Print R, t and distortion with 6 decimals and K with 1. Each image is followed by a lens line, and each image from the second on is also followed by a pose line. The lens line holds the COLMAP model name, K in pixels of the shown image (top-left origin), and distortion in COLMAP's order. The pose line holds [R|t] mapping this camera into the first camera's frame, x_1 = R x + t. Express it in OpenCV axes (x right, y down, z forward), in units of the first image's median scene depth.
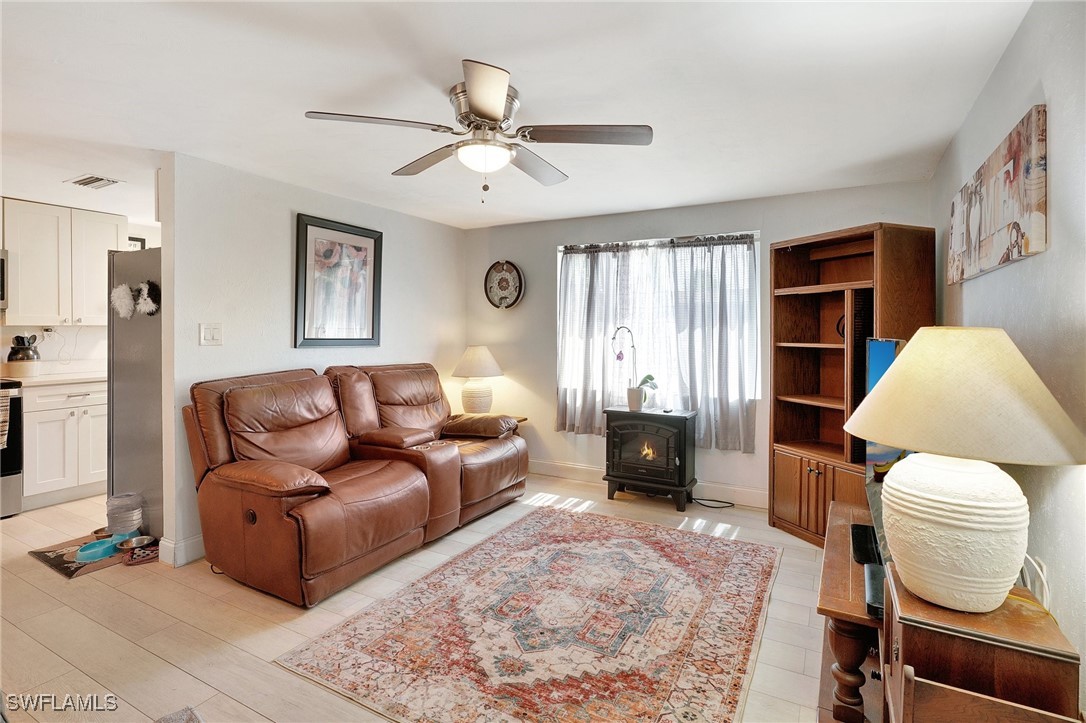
lens RADIAL K [[539.7, 0, 537.6], [0, 539.7, 334.3], [0, 0, 1]] dist [-0.002292, 0.001112]
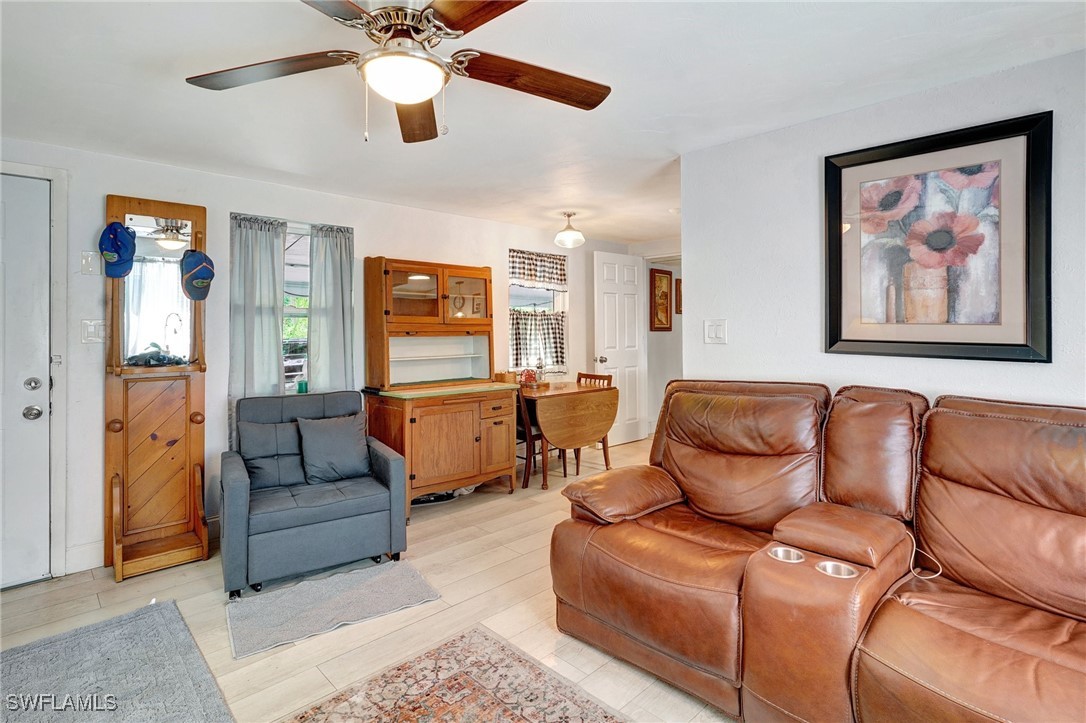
lens RADIAL K [[539.7, 0, 548.8], [0, 539.7, 328.4], [0, 0, 1]] dist [-0.002292, 0.001112]
pose [[-0.284699, 0.003438, -0.958611, 0.319830], [-0.000354, 0.999993, 0.003692, -0.008300], [0.958617, 0.001391, -0.284696, 0.856263]]
